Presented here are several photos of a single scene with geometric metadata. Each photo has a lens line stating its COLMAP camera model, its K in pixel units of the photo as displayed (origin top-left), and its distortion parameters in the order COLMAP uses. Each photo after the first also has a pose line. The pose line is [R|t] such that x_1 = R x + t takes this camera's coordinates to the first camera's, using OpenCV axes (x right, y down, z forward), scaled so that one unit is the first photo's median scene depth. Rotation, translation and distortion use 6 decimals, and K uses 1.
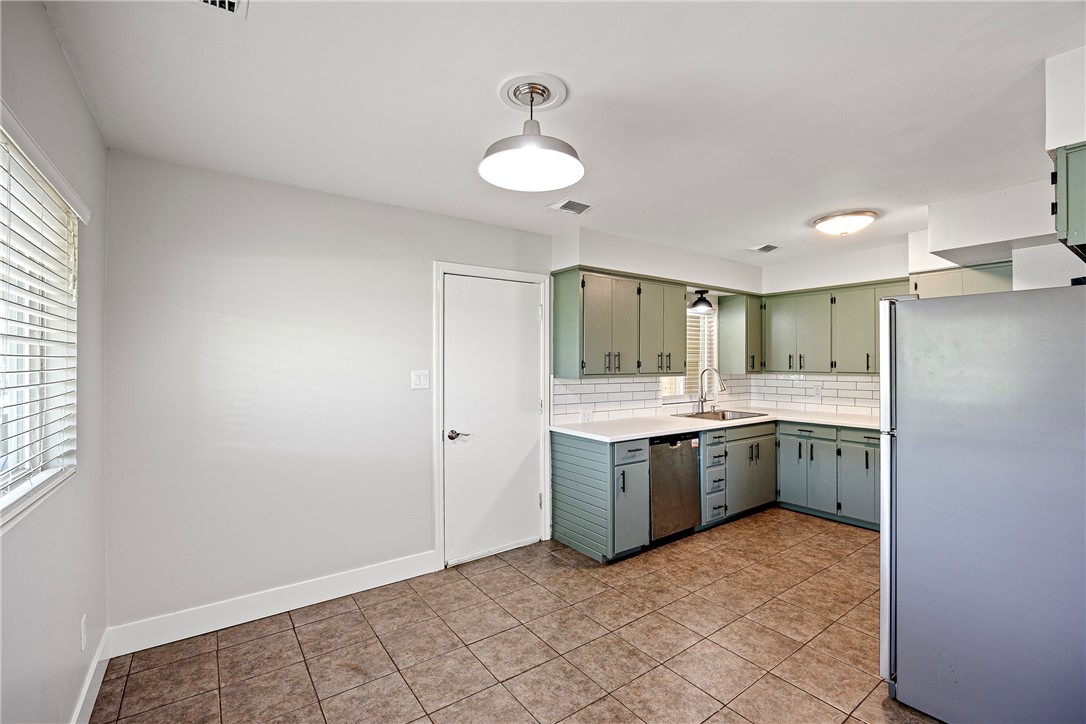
lens RADIAL K [[473.3, 0, 554.1], [0, 473.3, 363.5], [0, 0, 1]] dist [-0.005034, -0.000325]
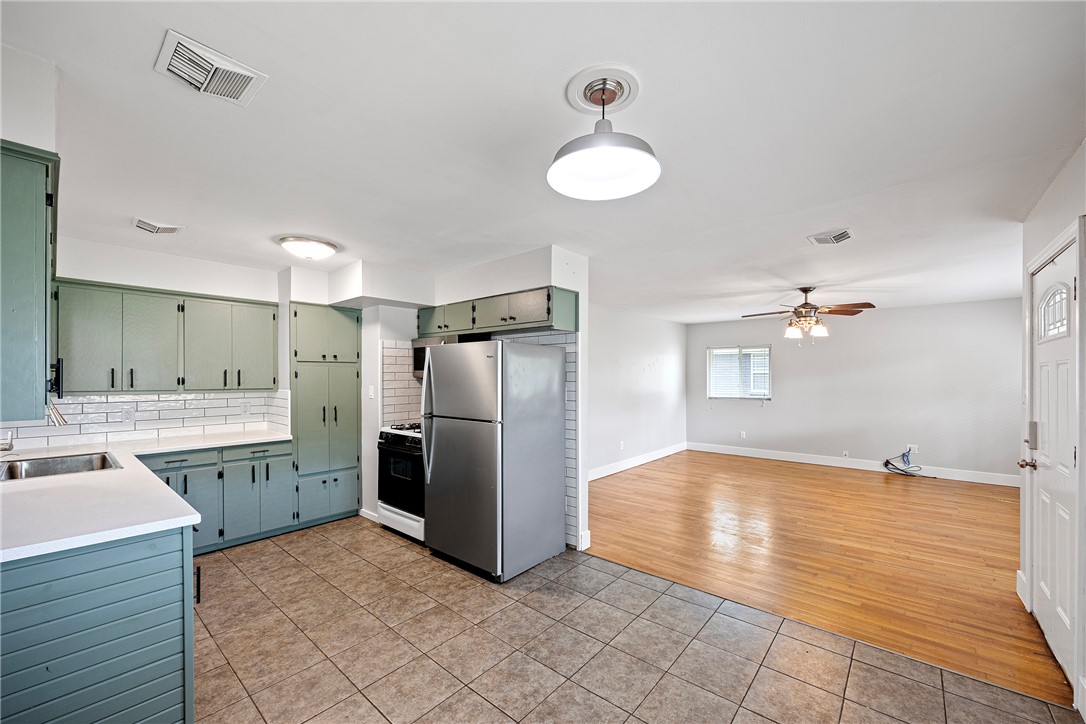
lens RADIAL K [[424.7, 0, 552.0], [0, 424.7, 380.3], [0, 0, 1]] dist [-0.000476, -0.000161]
pose [[-0.225753, -0.003209, 0.974179, -0.443689], [0.002389, 0.999990, 0.003848, -0.001680], [-0.974182, 0.003196, -0.225743, 0.674863]]
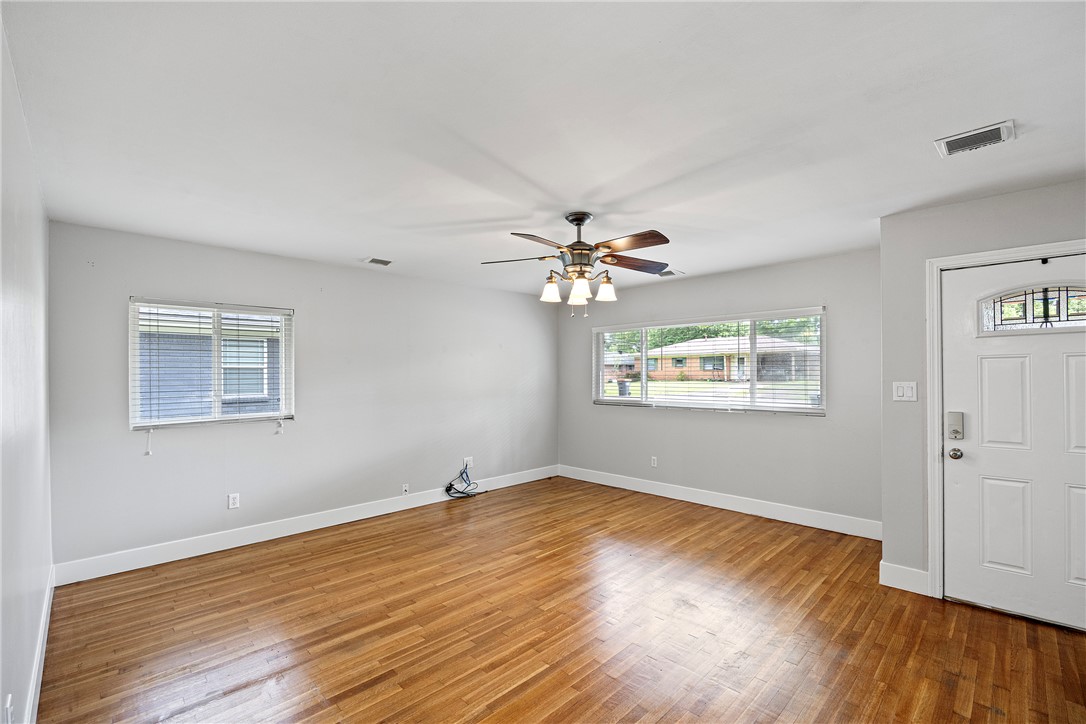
lens RADIAL K [[470.7, 0, 549.8], [0, 470.7, 372.4], [0, 0, 1]] dist [-0.020053, 0.000065]
pose [[-0.989323, 0.009563, -0.145423, 0.932284], [0.010102, 0.999945, -0.002972, -0.000858], [0.145386, -0.004410, -0.989365, 0.405984]]
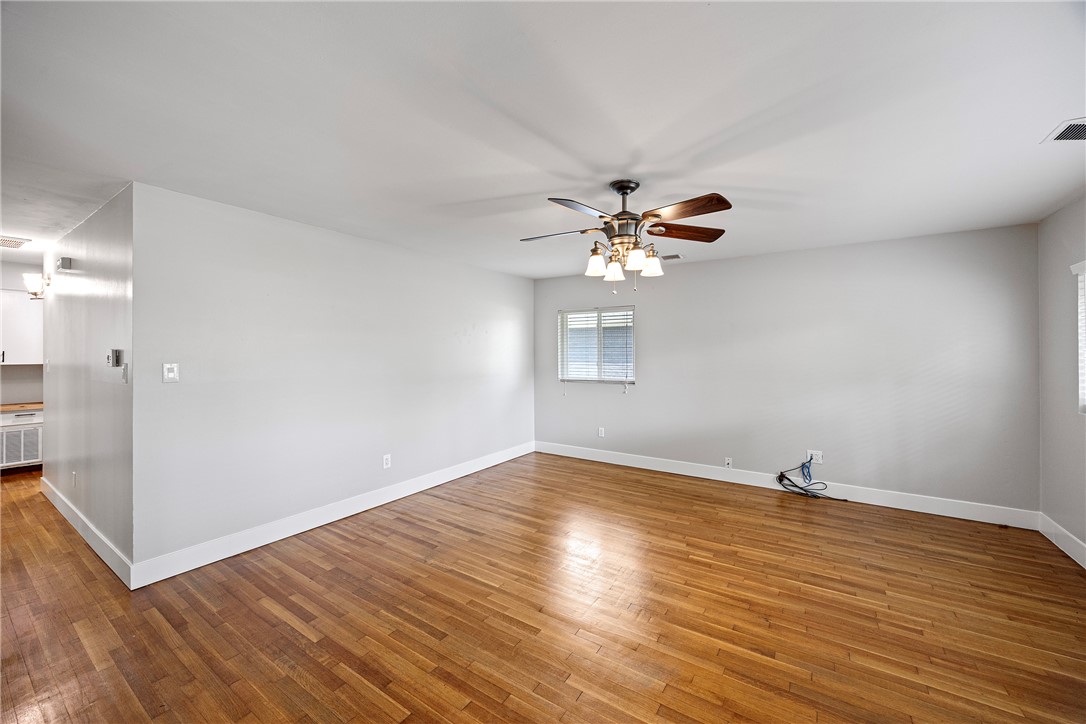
lens RADIAL K [[417.2, 0, 548.6], [0, 417.2, 348.0], [0, 0, 1]] dist [-0.001304, -0.000052]
pose [[-0.342186, 0.014037, 0.939527, 0.095927], [0.002213, 0.999898, -0.014132, 0.000791], [-0.939630, -0.002757, -0.342182, -0.090349]]
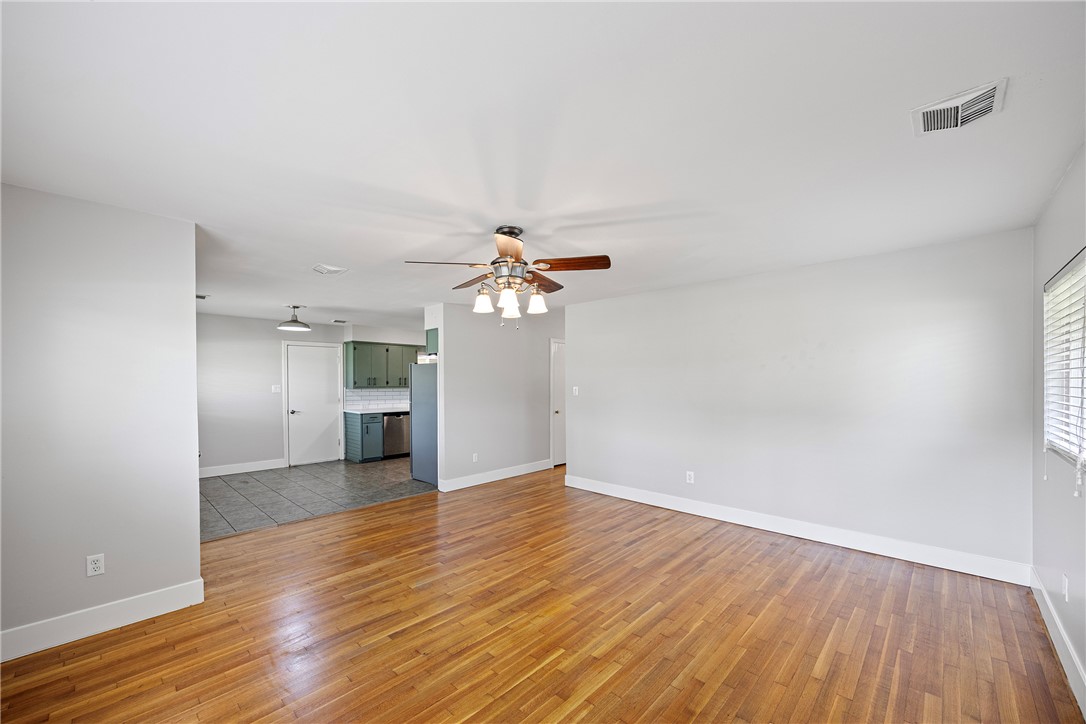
lens RADIAL K [[422.1, 0, 541.8], [0, 422.1, 388.6], [0, 0, 1]] dist [0.000560, 0.000014]
pose [[0.986296, -0.003159, 0.164957, 0.669124], [0.000621, 0.999881, 0.015435, -0.000470], [-0.164986, -0.015122, 0.986180, -1.301323]]
